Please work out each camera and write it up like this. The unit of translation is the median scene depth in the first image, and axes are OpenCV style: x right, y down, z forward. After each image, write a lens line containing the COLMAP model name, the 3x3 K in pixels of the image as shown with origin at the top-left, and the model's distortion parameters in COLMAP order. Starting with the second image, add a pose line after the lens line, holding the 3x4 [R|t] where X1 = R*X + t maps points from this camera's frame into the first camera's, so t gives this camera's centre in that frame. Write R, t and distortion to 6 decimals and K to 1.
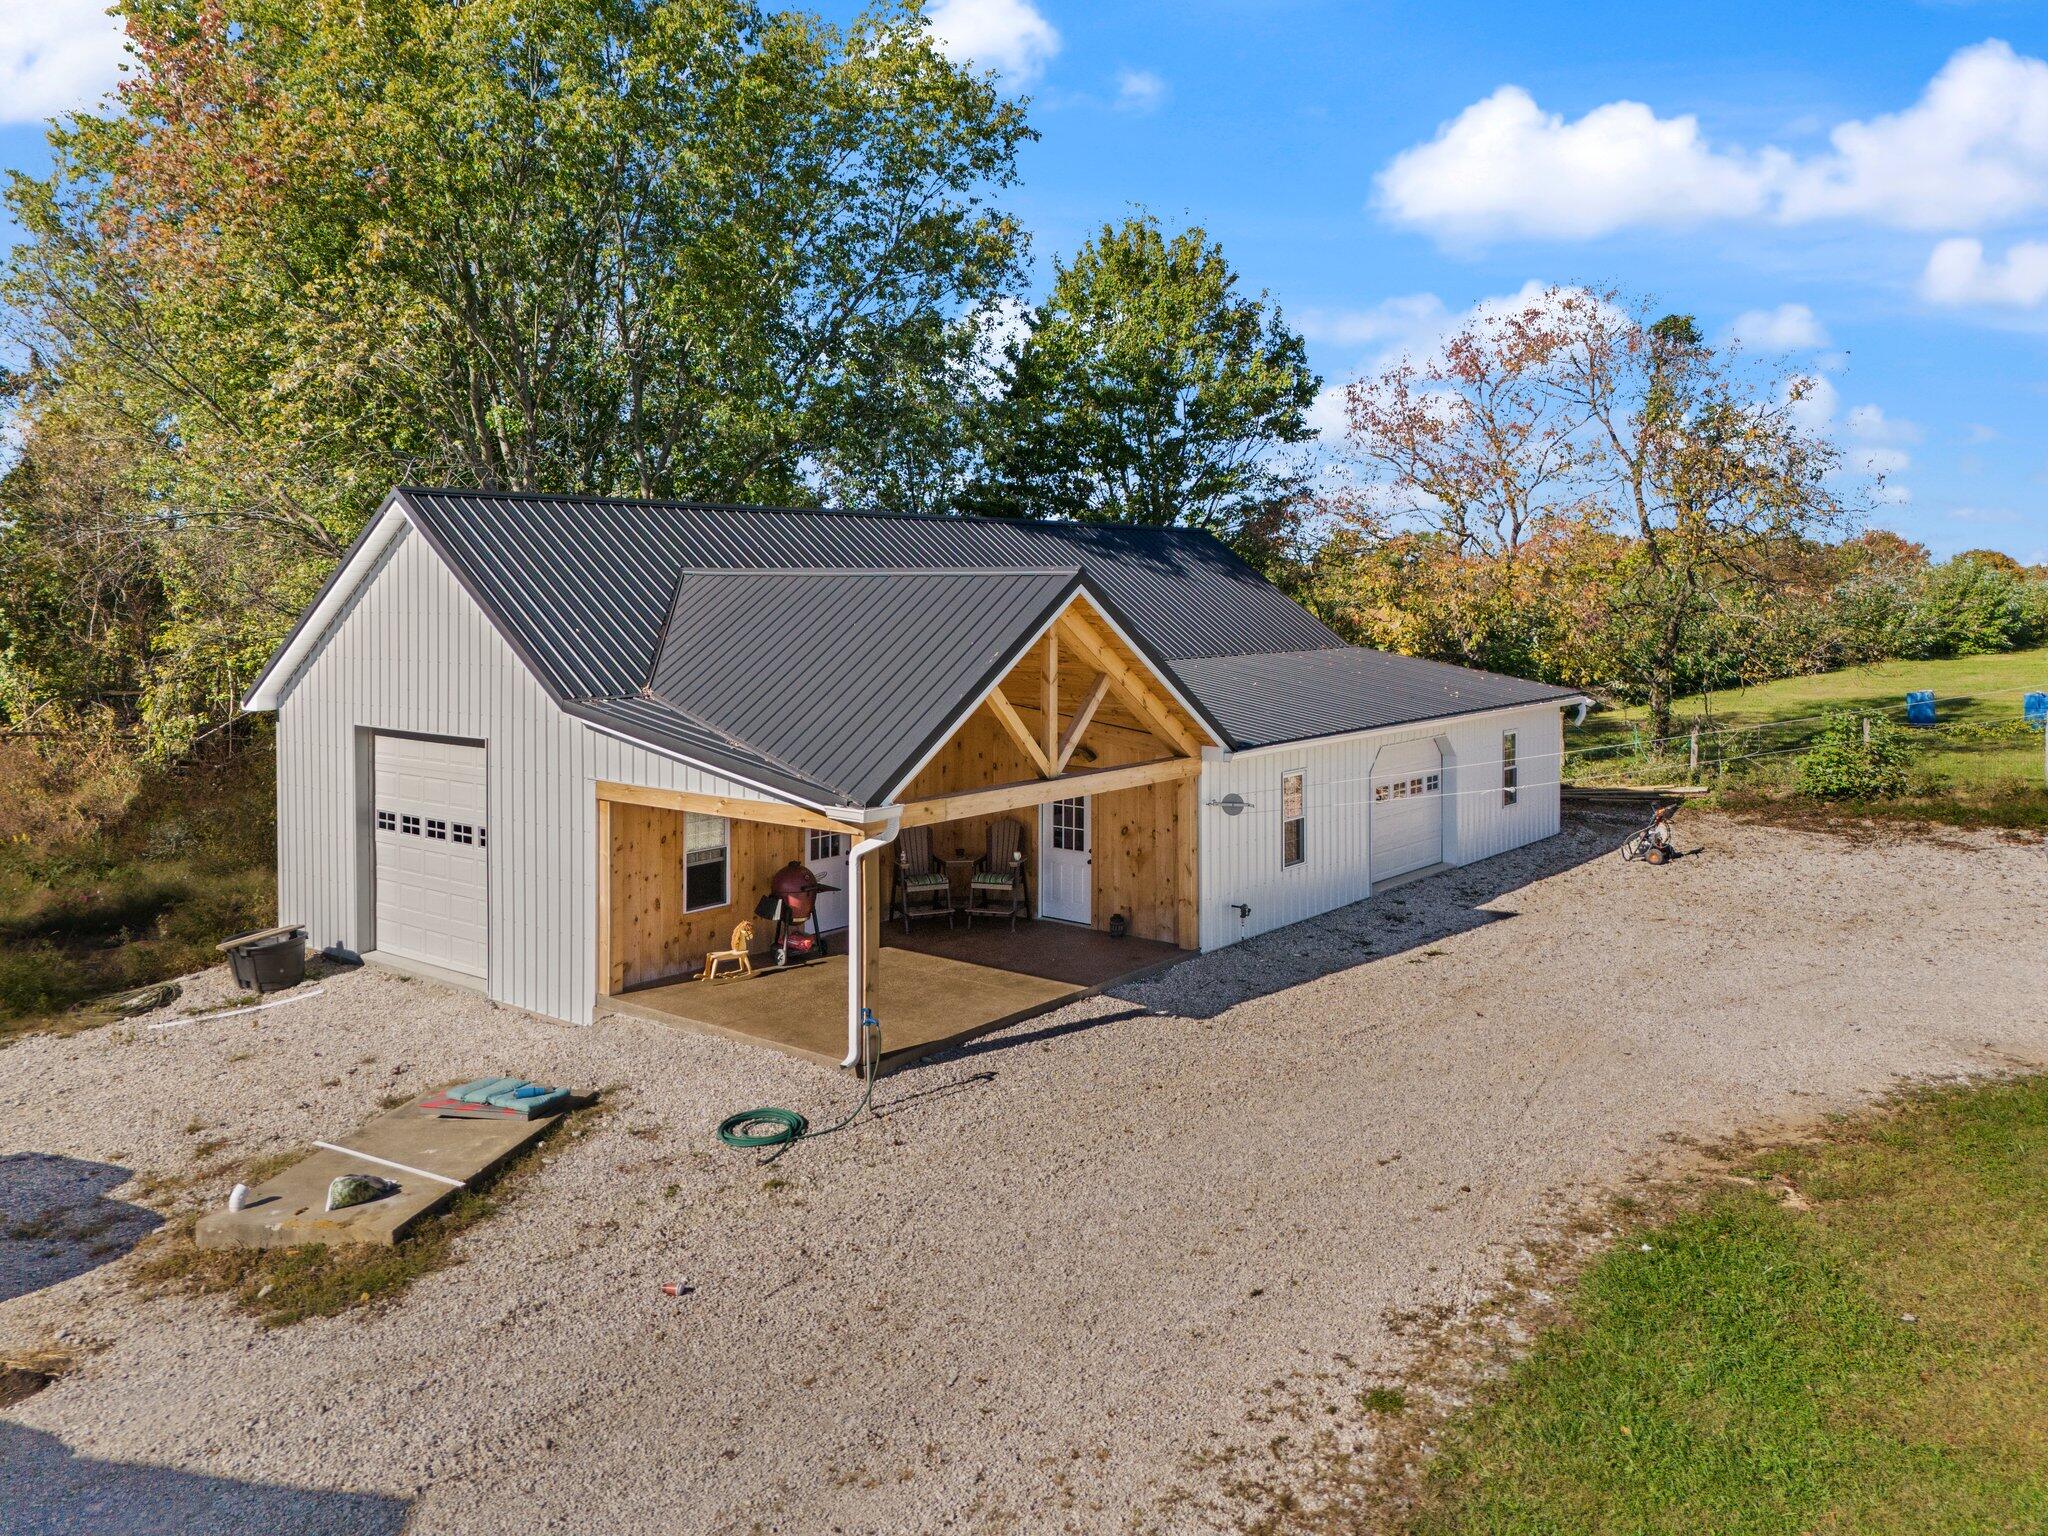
lens RADIAL K [[1573.8, 0, 1019.2], [0, 1573.8, 610.2], [0, 0, 1]] dist [0.071356, -0.067283]
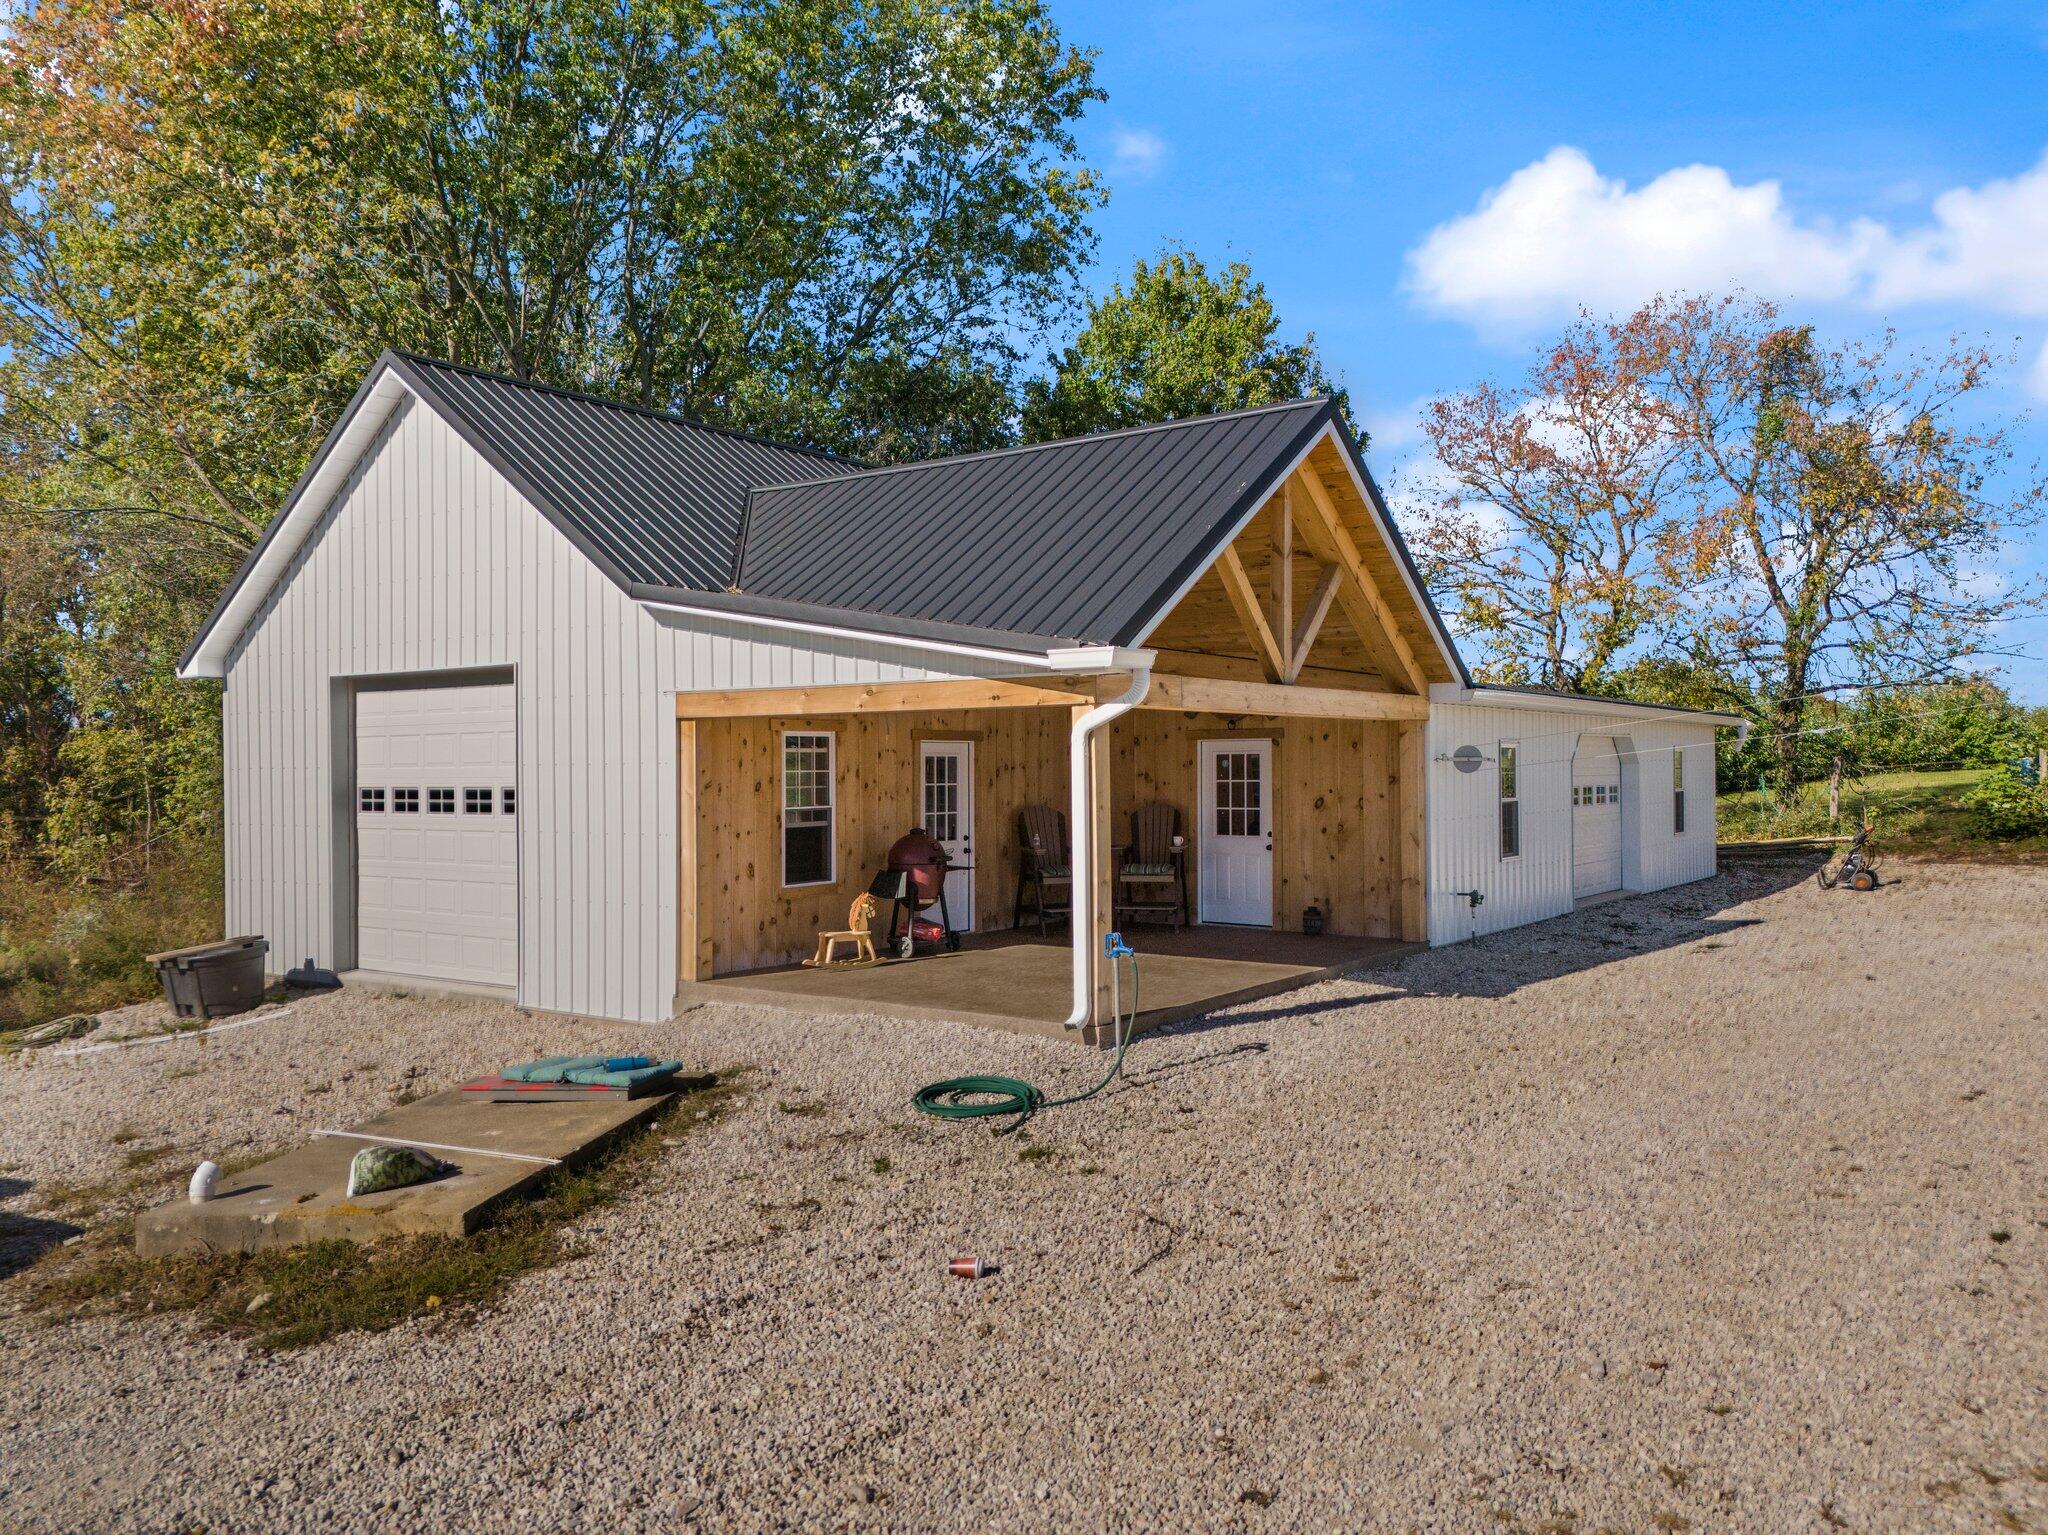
lens RADIAL K [[1543.3, 0, 1024.0], [0, 1543.3, 767.5], [0, 0, 1]] dist [0.078015, -0.080227]
pose [[0.998508, -0.003627, 0.054489, -0.150654], [0.004781, 0.999767, -0.021068, 0.166539], [-0.054399, 0.021297, 0.998292, 0.274124]]
